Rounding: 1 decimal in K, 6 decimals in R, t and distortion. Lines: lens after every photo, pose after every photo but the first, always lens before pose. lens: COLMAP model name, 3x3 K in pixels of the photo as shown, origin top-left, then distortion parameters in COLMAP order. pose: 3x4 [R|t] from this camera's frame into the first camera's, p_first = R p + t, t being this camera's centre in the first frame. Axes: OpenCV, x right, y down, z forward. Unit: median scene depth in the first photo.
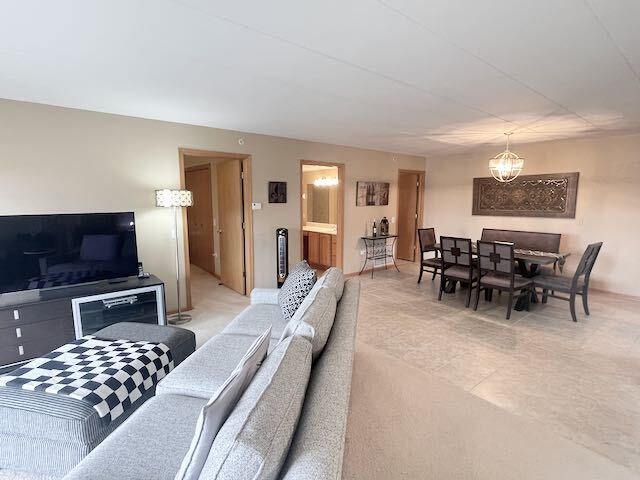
lens RADIAL K [[322.4, 0, 316.2], [0, 322.4, 240.7], [0, 0, 1]] dist [-0.005349, -0.000790]
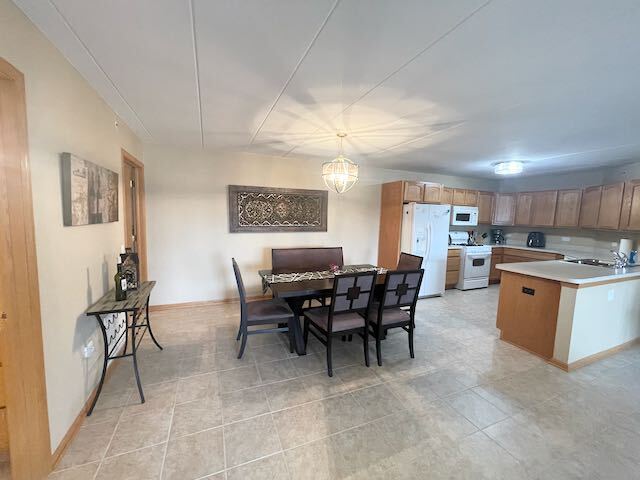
lens RADIAL K [[257.8, 0, 317.9], [0, 257.8, 241.0], [0, 0, 1]] dist [-0.000437, 0.000111]
pose [[0.265254, -0.088806, 0.960080, -0.083518], [0.101100, 0.992822, 0.063902, -0.114916], [-0.958863, 0.080114, 0.272328, 0.932013]]
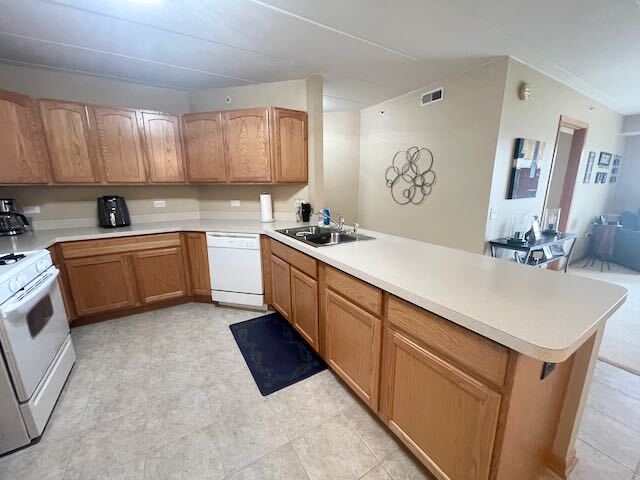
lens RADIAL K [[257.8, 0, 317.9], [0, 257.8, 241.0], [0, 0, 1]] dist [-0.000437, 0.000111]
pose [[-0.992633, -0.019395, 0.119597, 0.849560], [0.023254, 0.938256, 0.345160, -0.069592], [-0.118907, 0.345398, -0.930893, 0.796153]]
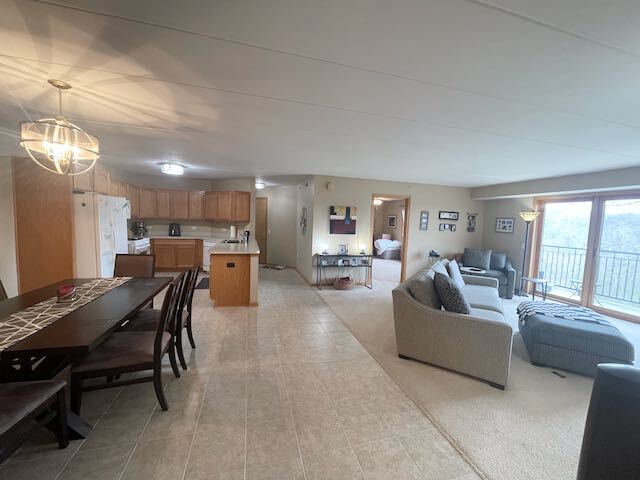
lens RADIAL K [[257.8, 0, 317.9], [0, 257.8, 241.0], [0, 0, 1]] dist [-0.000437, 0.000111]
pose [[-0.918411, -0.066112, 0.390066, 0.023036], [0.015629, 0.979107, 0.202746, -0.165743], [-0.395320, 0.192300, -0.898189, 1.311482]]
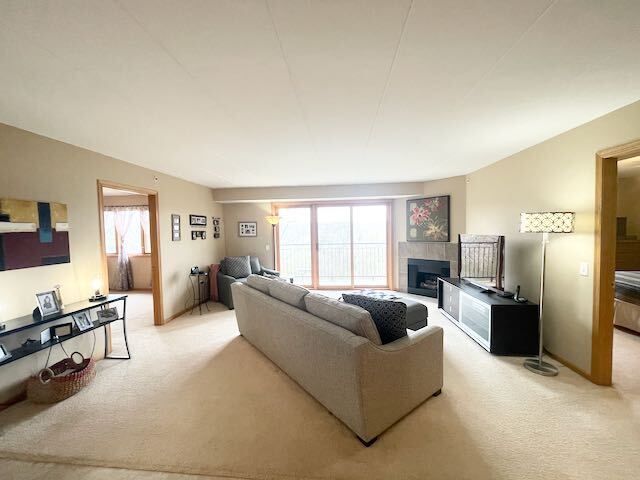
lens RADIAL K [[257.8, 0, 317.9], [0, 257.8, 241.0], [0, 0, 1]] dist [-0.000437, 0.000111]
pose [[-0.694176, 0.044714, -0.718415, 0.389511], [-0.078195, 0.987477, 0.137017, -0.109315], [0.715545, 0.151291, -0.681987, 0.881363]]
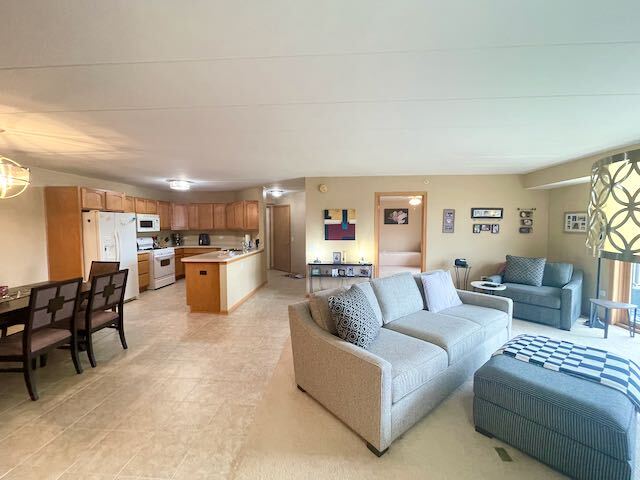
lens RADIAL K [[268.9, 0, 316.9], [0, 268.9, 240.4], [0, 0, 1]] dist [-0.001412, -0.000088]
pose [[-0.739527, -0.035347, 0.672199, -0.318476], [0.092070, 0.983923, 0.153030, -0.128675], [-0.666801, 0.175060, -0.724383, 1.035221]]
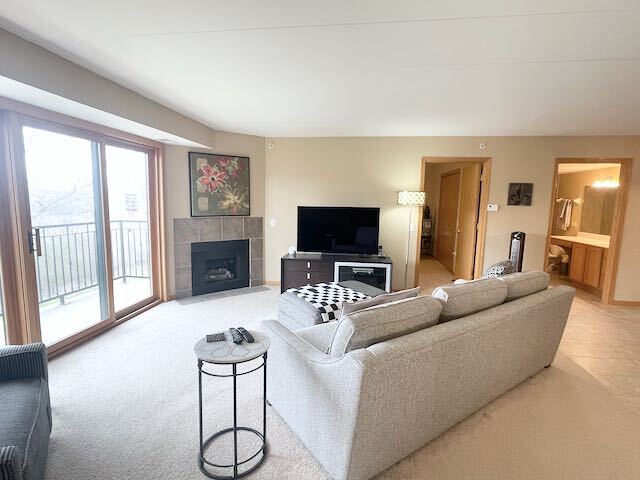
lens RADIAL K [[322.4, 0, 316.2], [0, 322.4, 240.7], [0, 0, 1]] dist [-0.005349, -0.000790]
pose [[0.680207, 0.103983, -0.725607, 0.189873], [-0.117824, 0.992526, 0.031782, 0.028924], [0.723489, 0.063875, 0.687375, -0.088894]]
